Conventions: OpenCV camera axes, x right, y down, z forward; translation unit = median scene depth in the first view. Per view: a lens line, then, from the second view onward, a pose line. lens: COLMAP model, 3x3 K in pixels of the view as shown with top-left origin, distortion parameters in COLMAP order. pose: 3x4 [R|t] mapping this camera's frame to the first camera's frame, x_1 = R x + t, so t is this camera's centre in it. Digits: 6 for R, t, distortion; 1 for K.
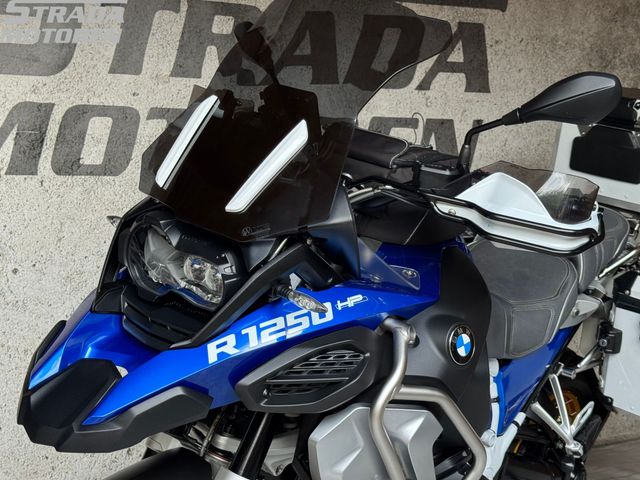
lens RADIAL K [[971.5, 0, 320.0], [0, 971.5, 240.0], [0, 0, 1]] dist [0.164395, -0.097096]
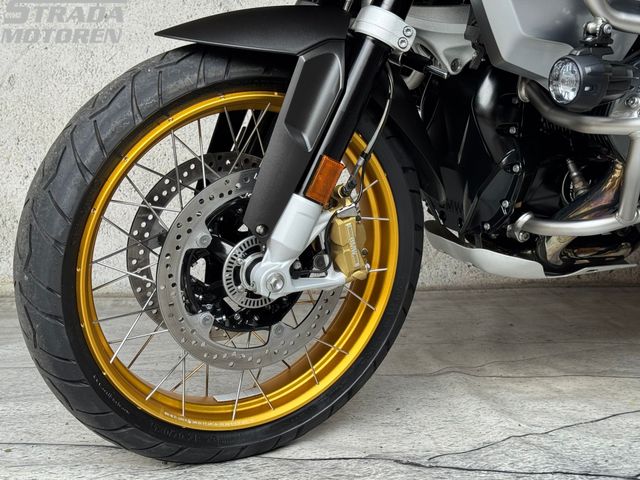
lens RADIAL K [[980.9, 0, 320.0], [0, 980.9, 240.0], [0, 0, 1]] dist [0.126588, -0.079276]
pose [[0.941966, -0.001128, -0.335705, 0.093023], [-0.001705, 0.999965, -0.008144, 0.291187], [0.335703, 0.008244, 0.941932, 0.167211]]
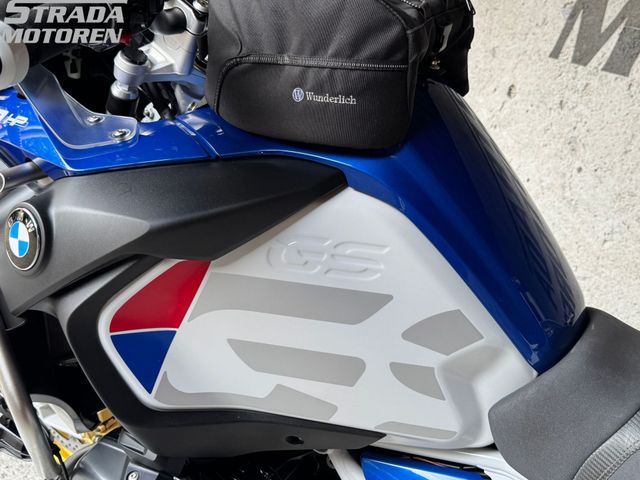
lens RADIAL K [[683.7, 0, 320.0], [0, 683.7, 240.0], [0, 0, 1]] dist [0.143337, -0.298759]
pose [[0.127565, 0.351331, -0.927520, 0.400015], [-0.274454, 0.911148, 0.307383, -0.056873], [0.953101, 0.215350, 0.212655, 0.739148]]
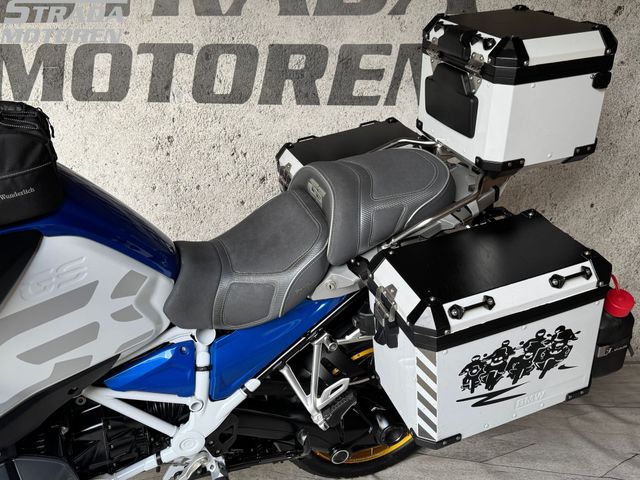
lens RADIAL K [[598.5, 0, 320.0], [0, 598.5, 240.0], [0, 0, 1]] dist [0.157942, -0.325566]
pose [[0.870298, 0.132226, -0.474444, 0.508509], [-0.022766, 0.973060, 0.229426, -0.095448], [0.491999, -0.188868, 0.849862, 0.524762]]
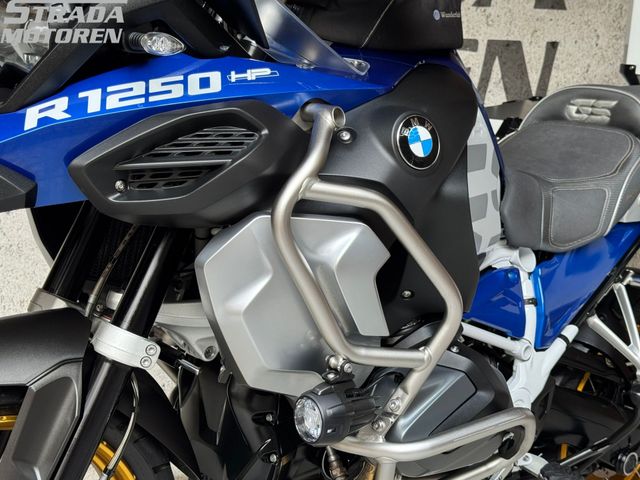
lens RADIAL K [[980.9, 0, 320.0], [0, 980.9, 240.0], [0, 0, 1]] dist [0.126588, -0.079276]
pose [[0.988537, -0.028973, -0.148171, 0.121476], [0.017732, 0.996902, -0.076629, 0.158183], [0.149932, 0.073124, 0.985989, 0.193102]]
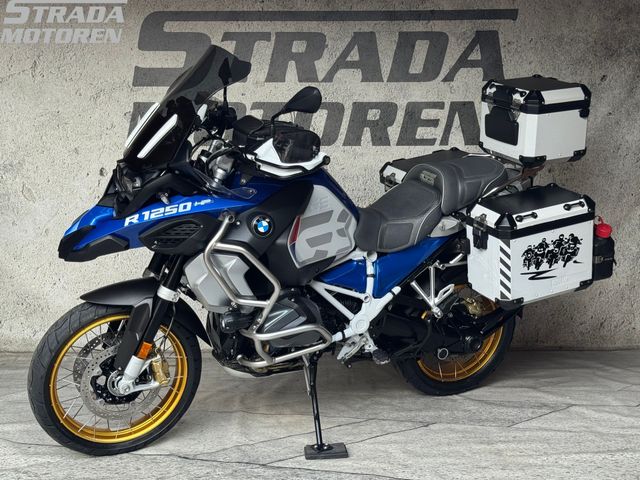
lens RADIAL K [[971.5, 0, 320.0], [0, 971.5, 240.0], [0, 0, 1]] dist [0.164395, -0.097096]
pose [[0.914633, 0.024336, -0.403553, 0.708200], [-0.014644, 0.999526, 0.027087, 0.054215], [0.404021, -0.018865, 0.914555, -0.507236]]
